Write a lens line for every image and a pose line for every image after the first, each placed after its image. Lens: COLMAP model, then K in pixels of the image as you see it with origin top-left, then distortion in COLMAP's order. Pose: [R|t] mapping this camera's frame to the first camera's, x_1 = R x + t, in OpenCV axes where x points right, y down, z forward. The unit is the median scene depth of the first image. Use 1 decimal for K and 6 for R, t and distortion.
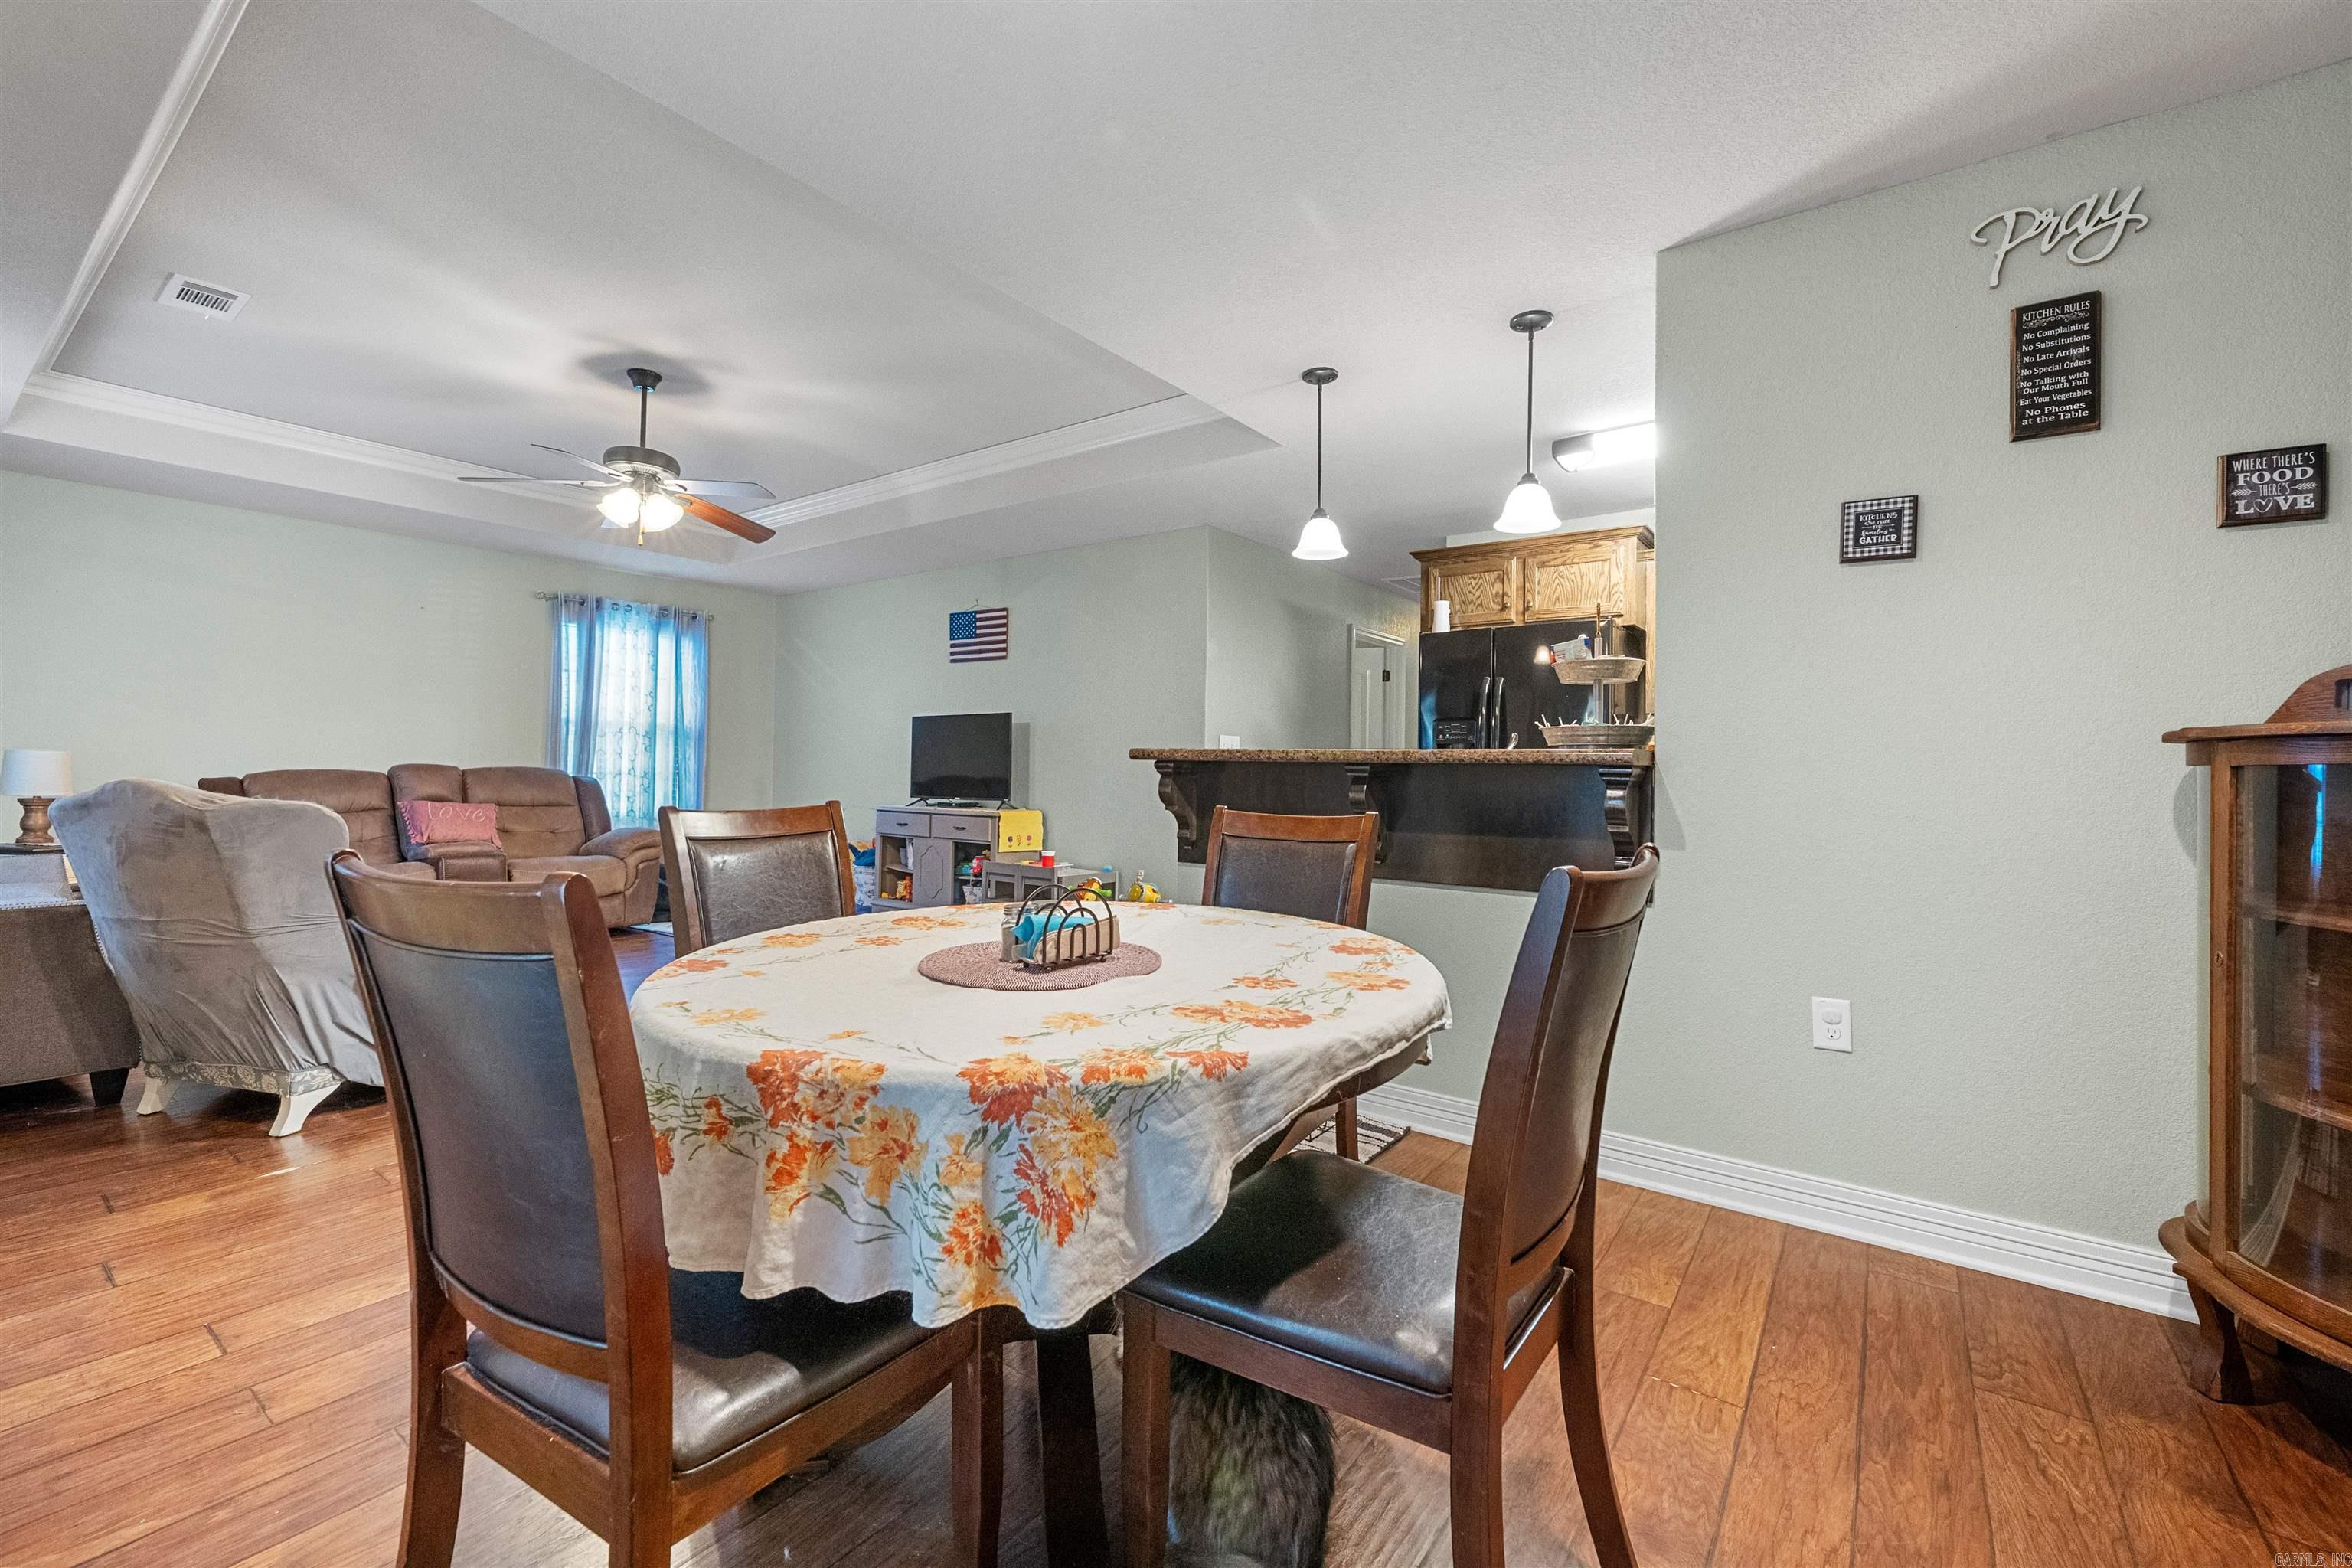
lens RADIAL K [[957.7, 0, 1168.7], [0, 957.7, 759.9], [0, 0, 1]] dist [0.003625, -0.002253]
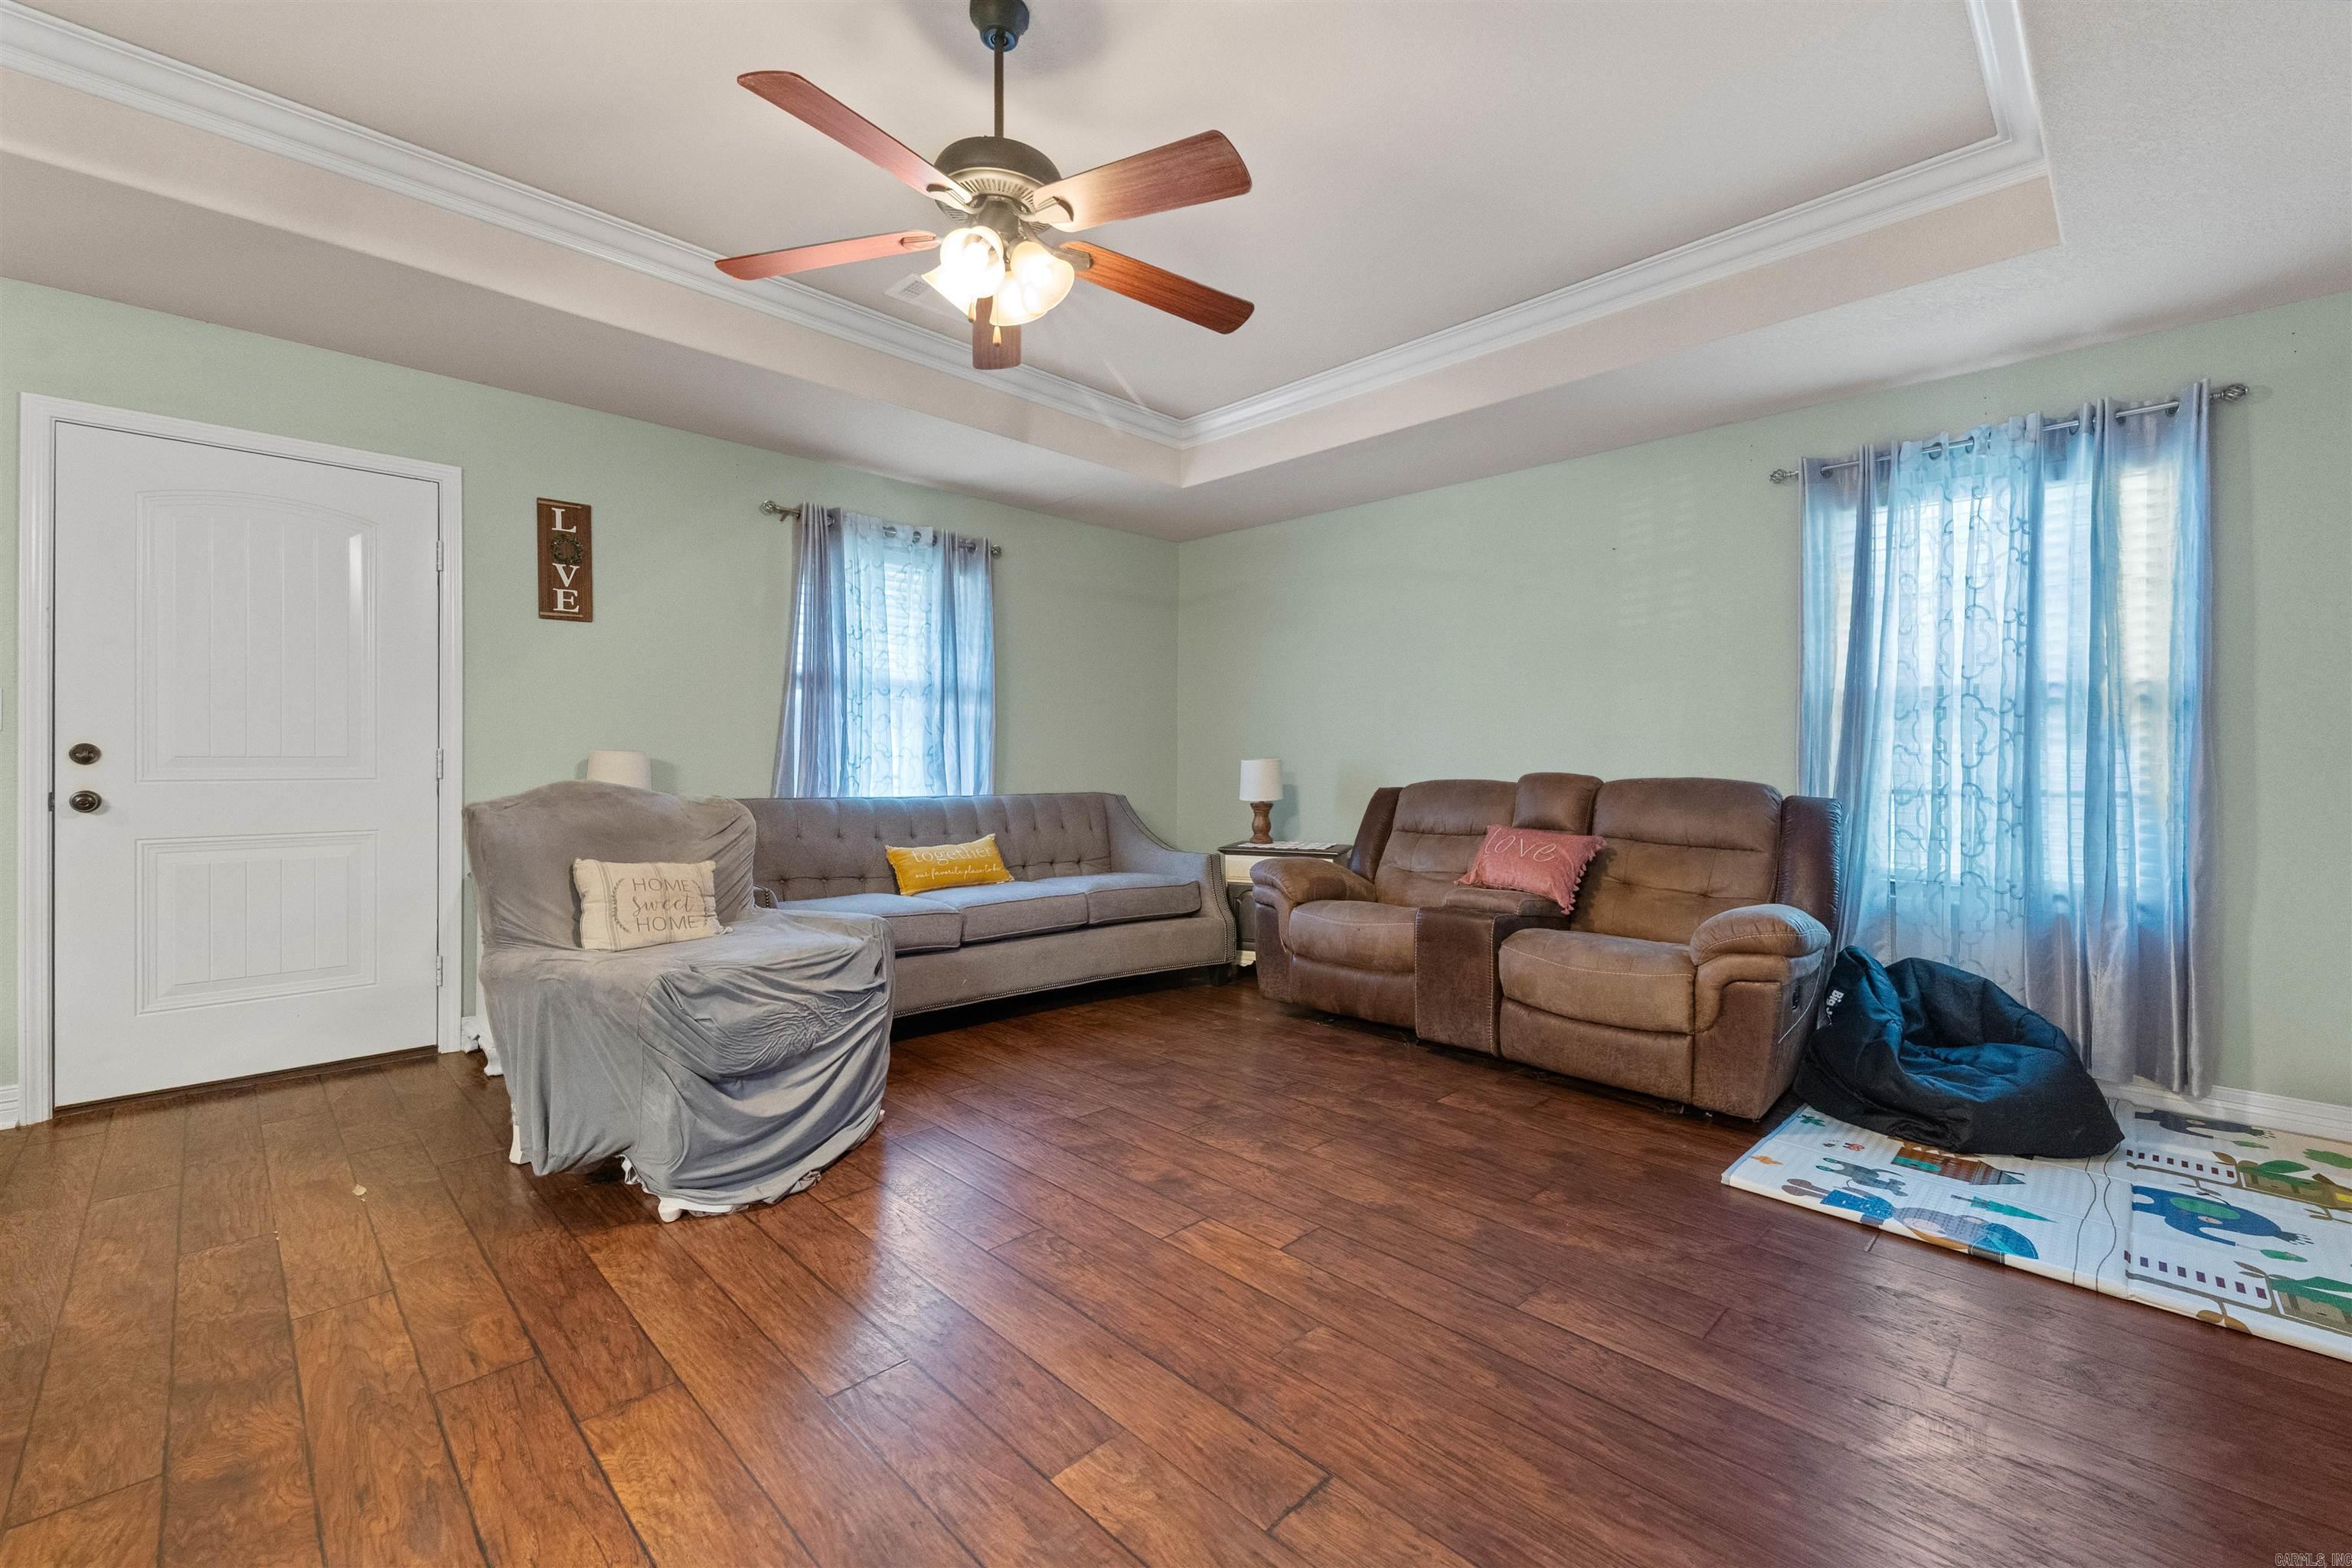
lens RADIAL K [[957.7, 0, 1166.1], [0, 957.7, 761.4], [0, 0, 1]] dist [0.003625, -0.002253]
pose [[-0.164094, -0.015098, -0.986329, -0.038967], [0.000085, 0.999883, -0.015320, 0.006305], [0.986445, -0.002598, -0.164073, 0.809392]]
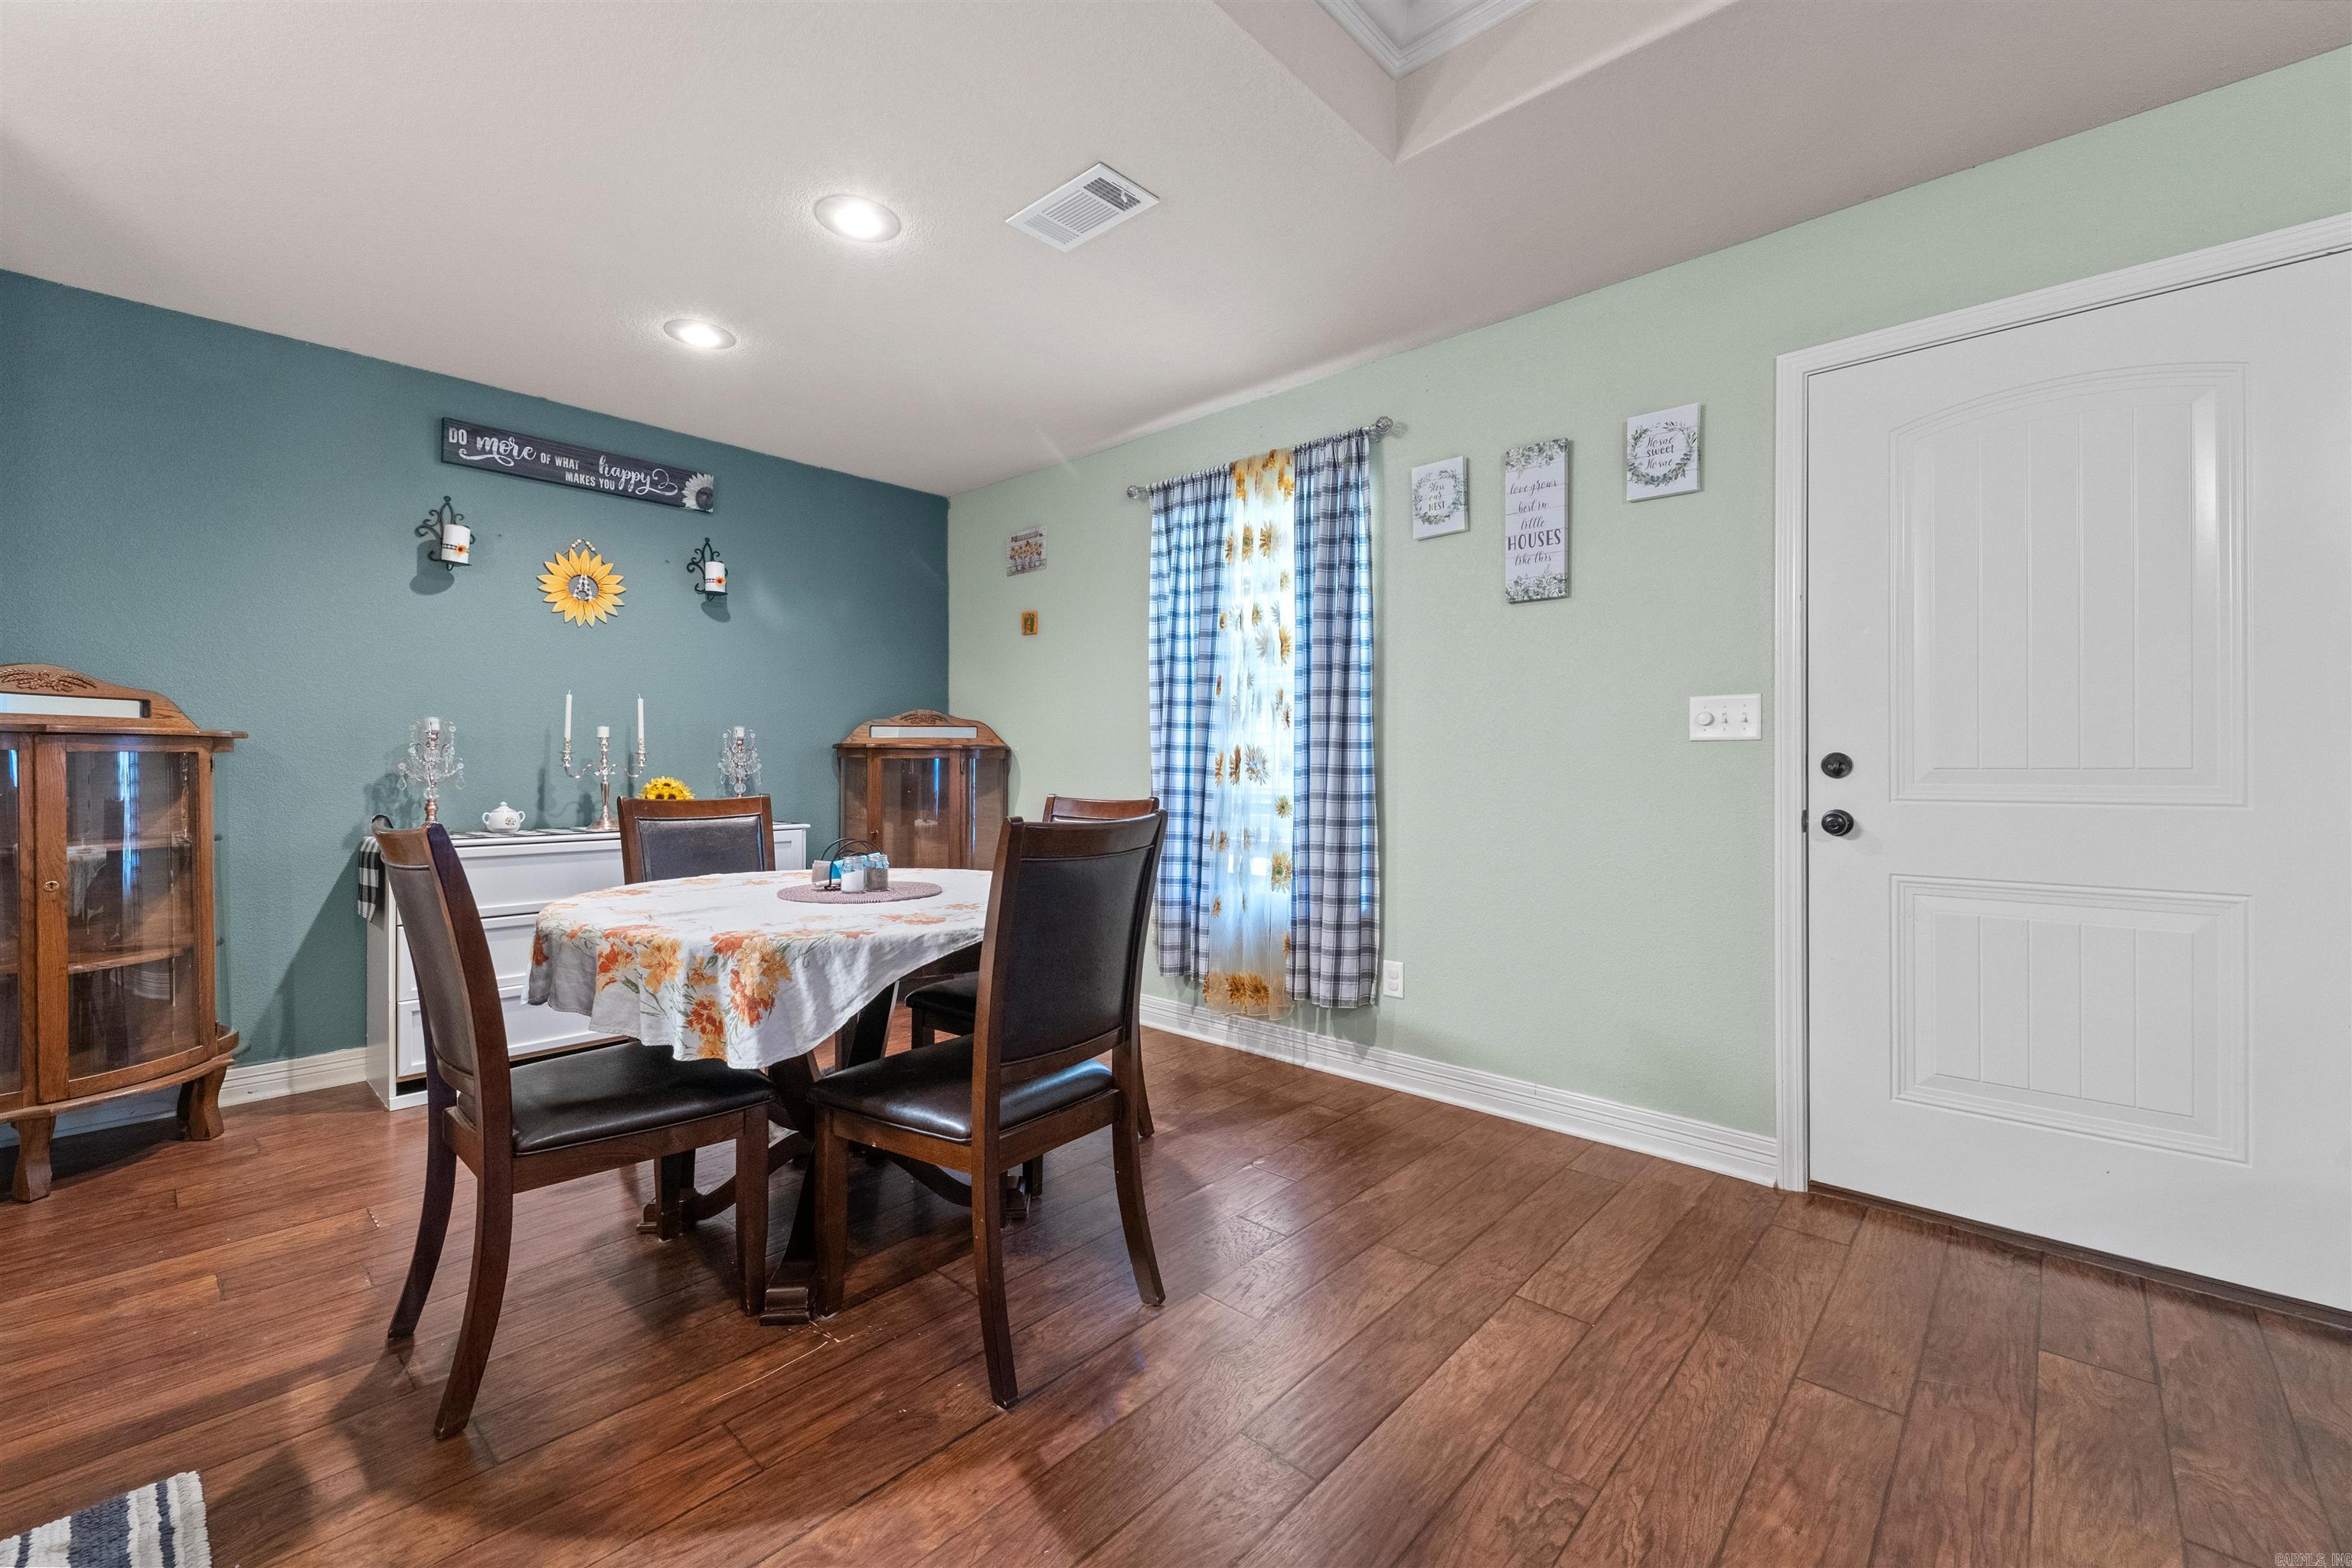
lens RADIAL K [[957.7, 0, 1188.1], [0, 957.7, 767.2], [0, 0, 1]] dist [0.003625, -0.002253]
pose [[-0.994210, -0.016548, 0.106172, -0.198501], [-0.017058, 0.999847, -0.003898, 0.002107], [-0.106092, -0.005687, -0.994340, 0.620589]]
